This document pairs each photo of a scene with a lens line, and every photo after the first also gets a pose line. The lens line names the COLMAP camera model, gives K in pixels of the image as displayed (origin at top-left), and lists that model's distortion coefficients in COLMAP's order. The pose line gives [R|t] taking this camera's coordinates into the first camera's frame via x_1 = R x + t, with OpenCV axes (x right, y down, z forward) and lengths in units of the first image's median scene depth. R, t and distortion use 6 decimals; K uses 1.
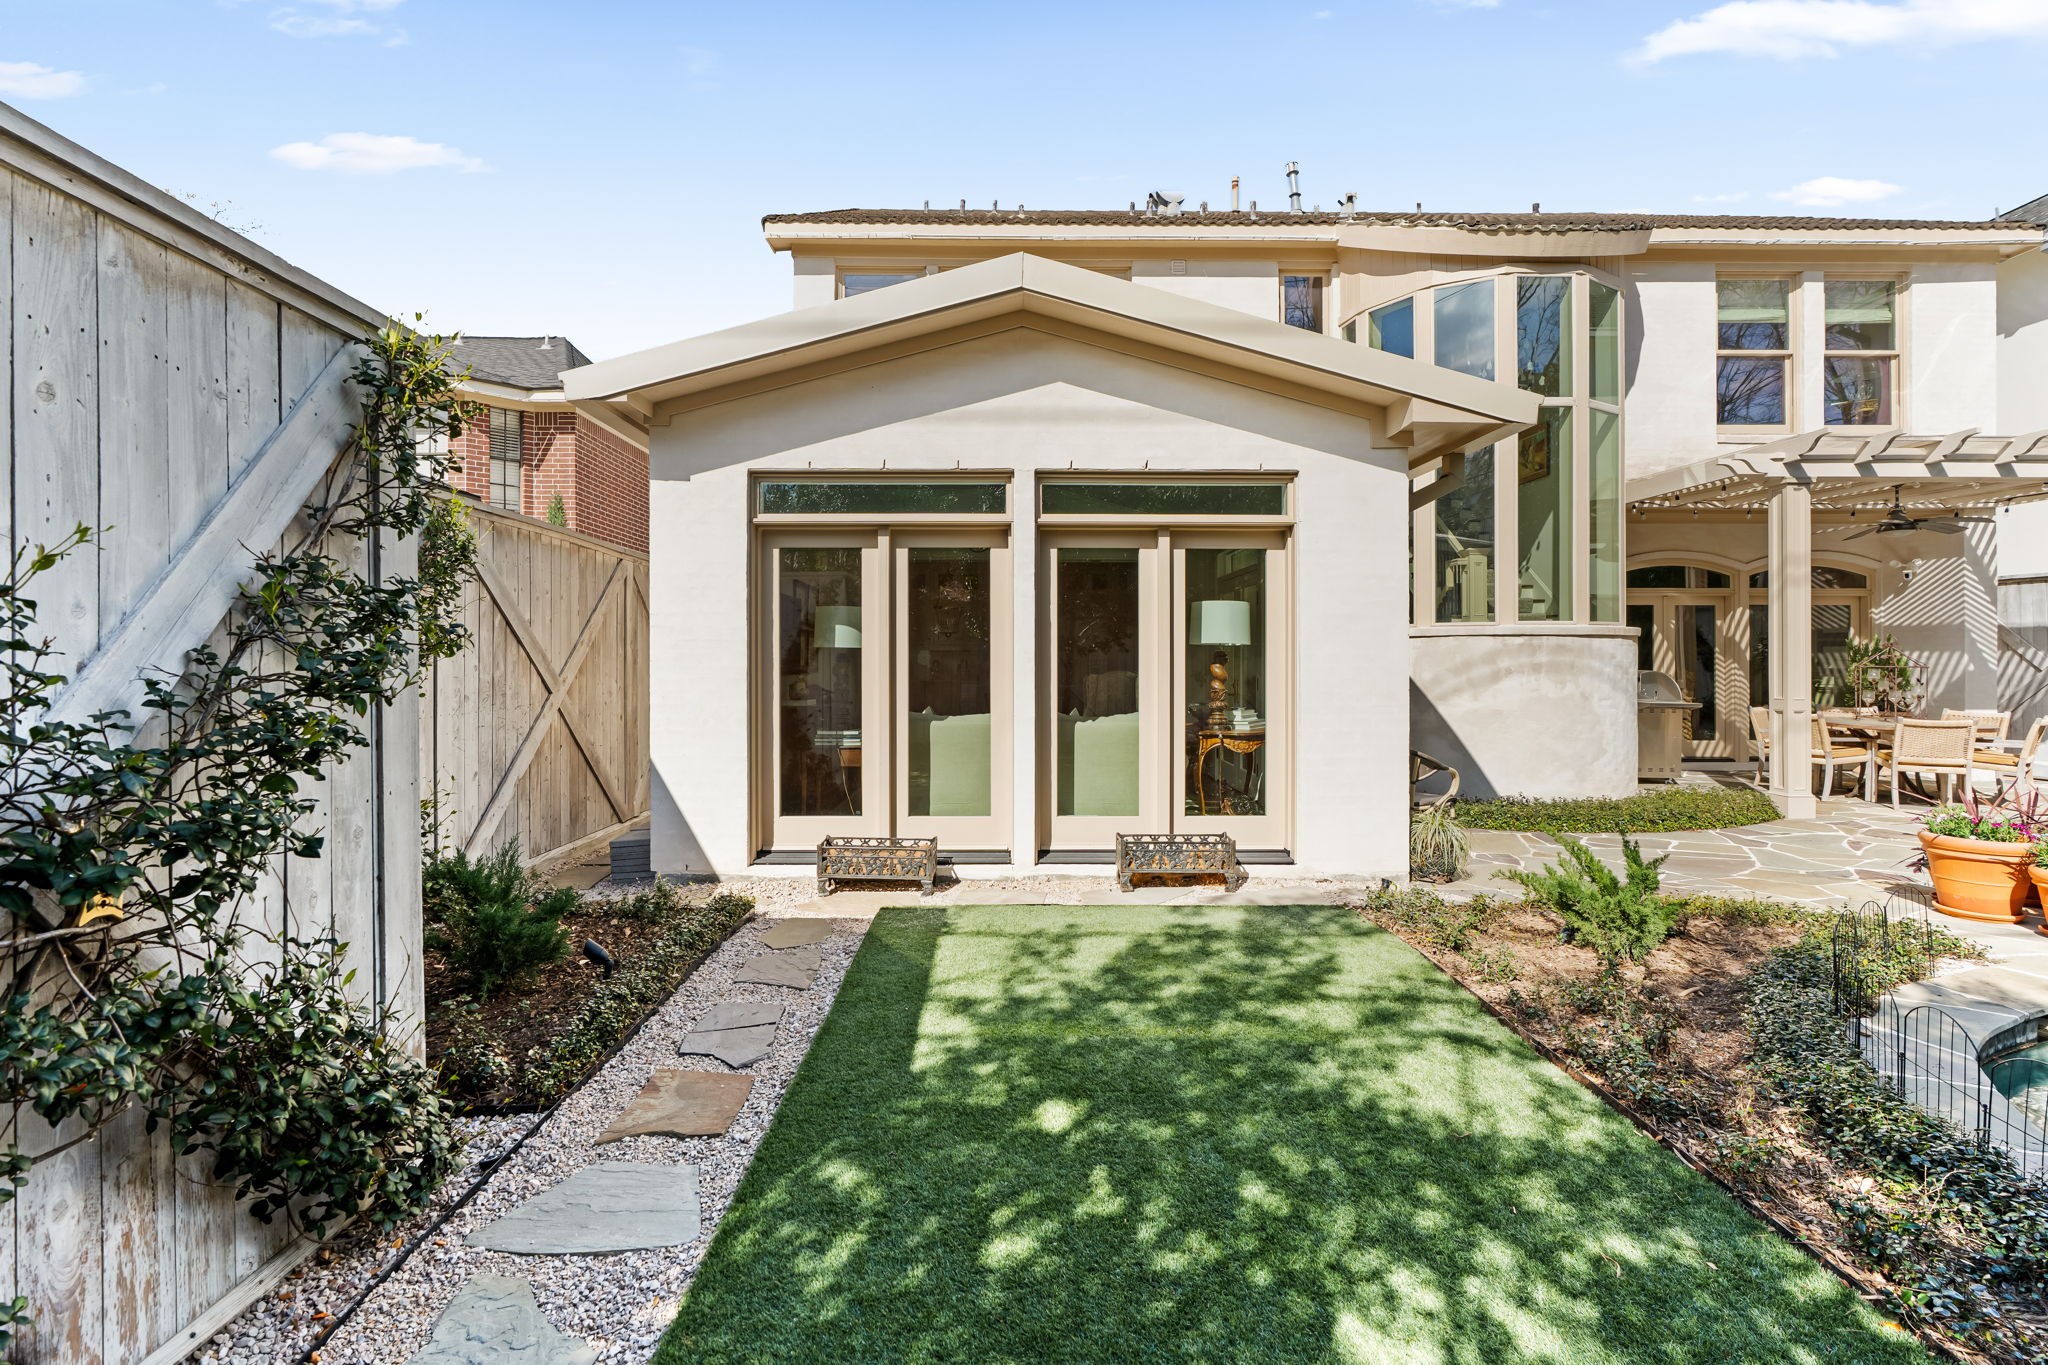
lens RADIAL K [[736.6, 0, 1022.0], [0, 736.6, 653.3], [0, 0, 1]] dist [0.000668, 0.000260]
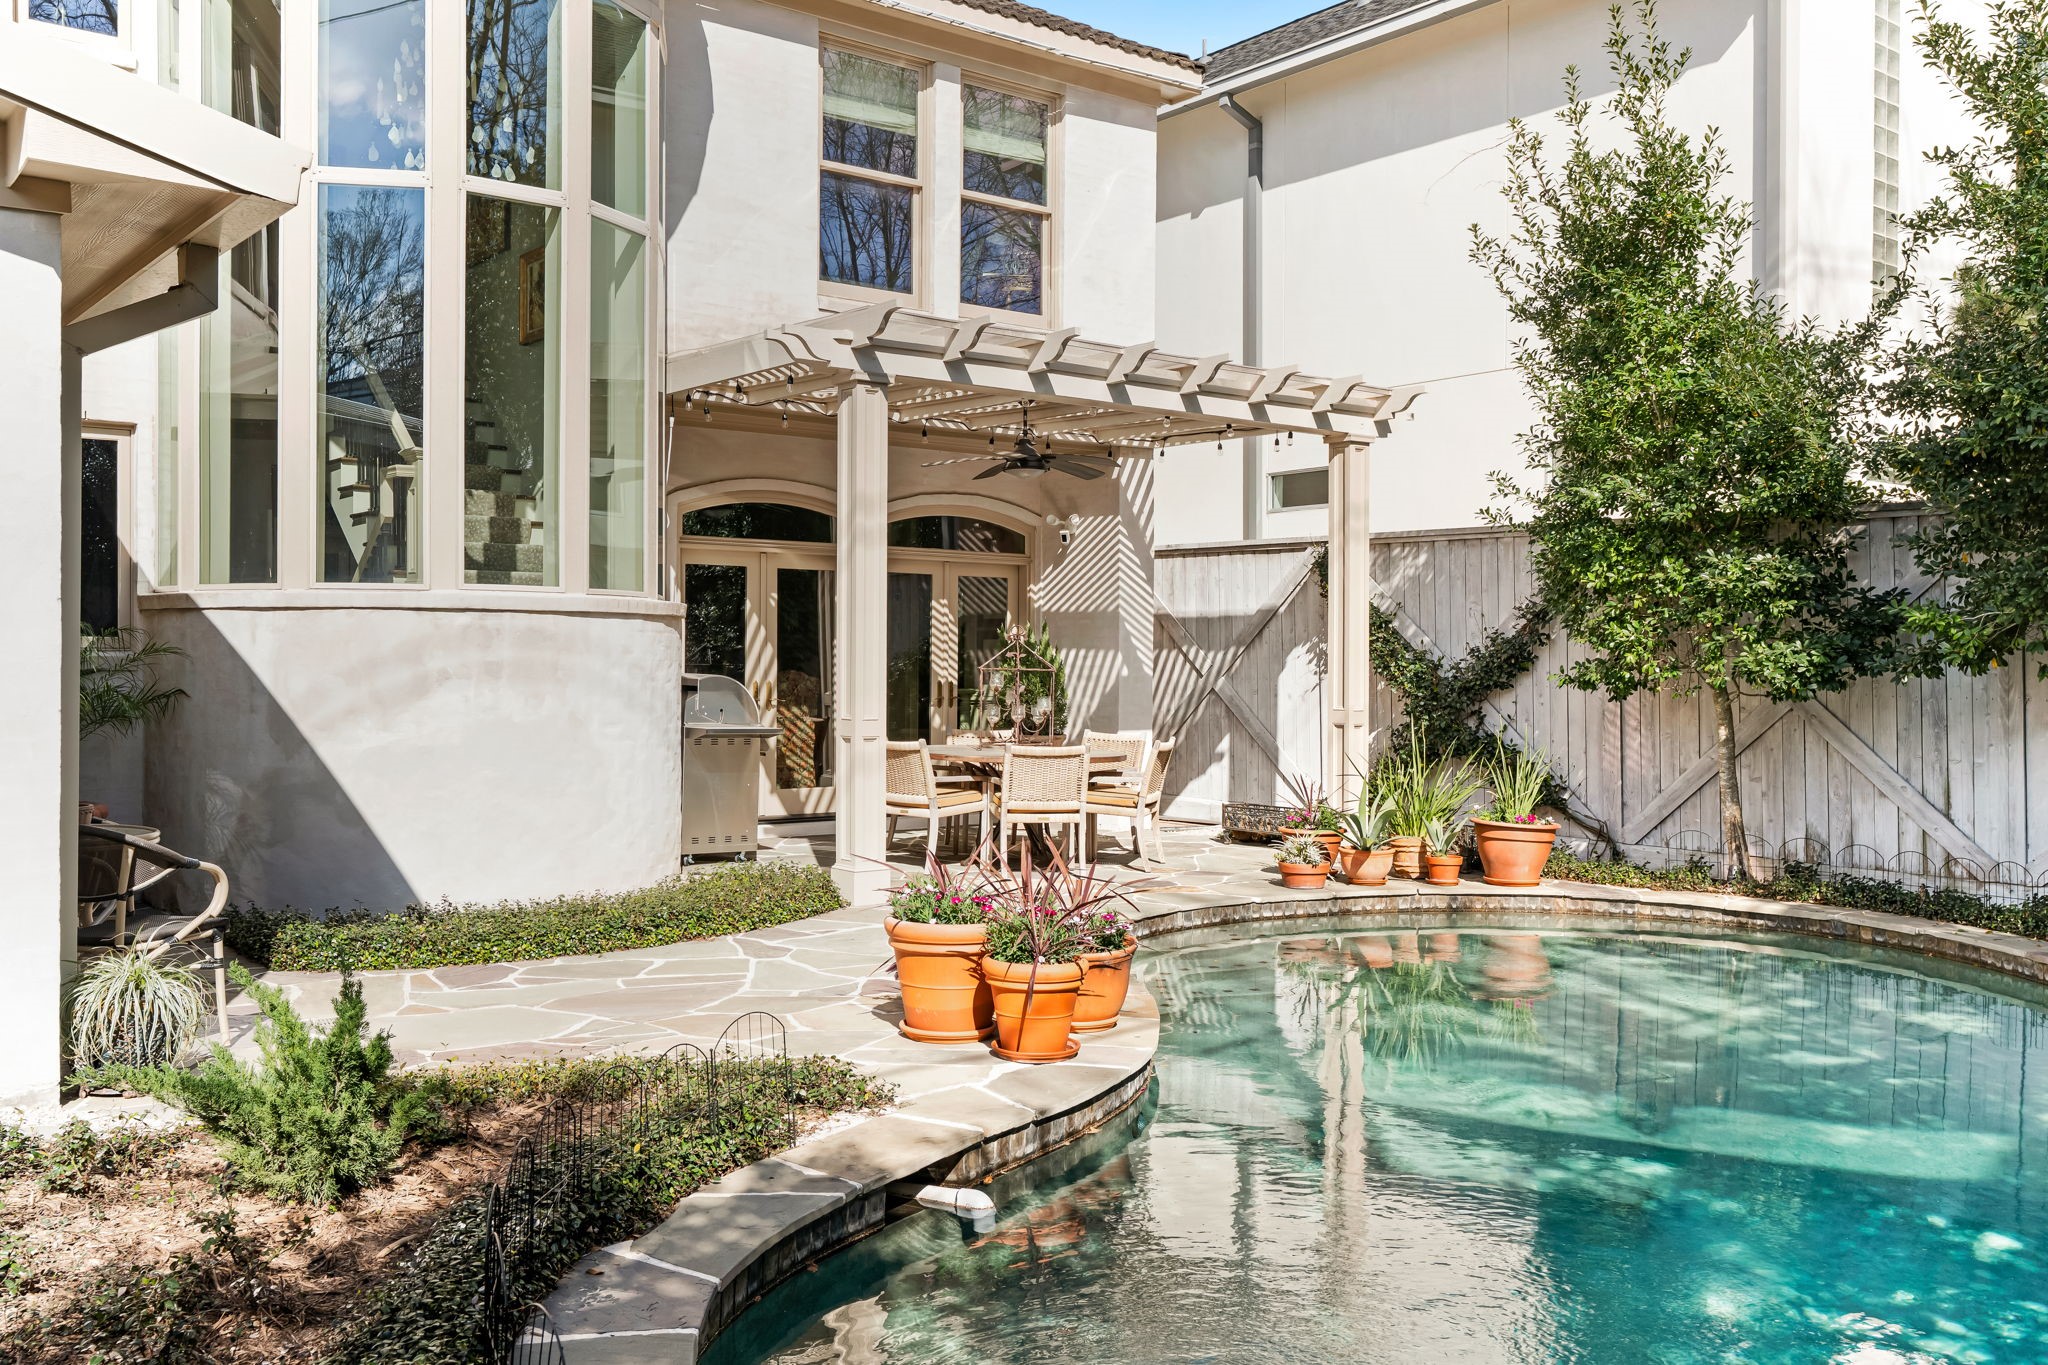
lens RADIAL K [[1331.8, 0, 1033.4], [0, 1331.8, 664.5], [0, 0, 1]] dist [0.001613, 0.003230]
pose [[0.873608, 0.006500, 0.486588, 0.578581], [-0.011795, 0.999900, 0.007820, 0.003643], [-0.486488, -0.012570, 0.873597, -0.077021]]
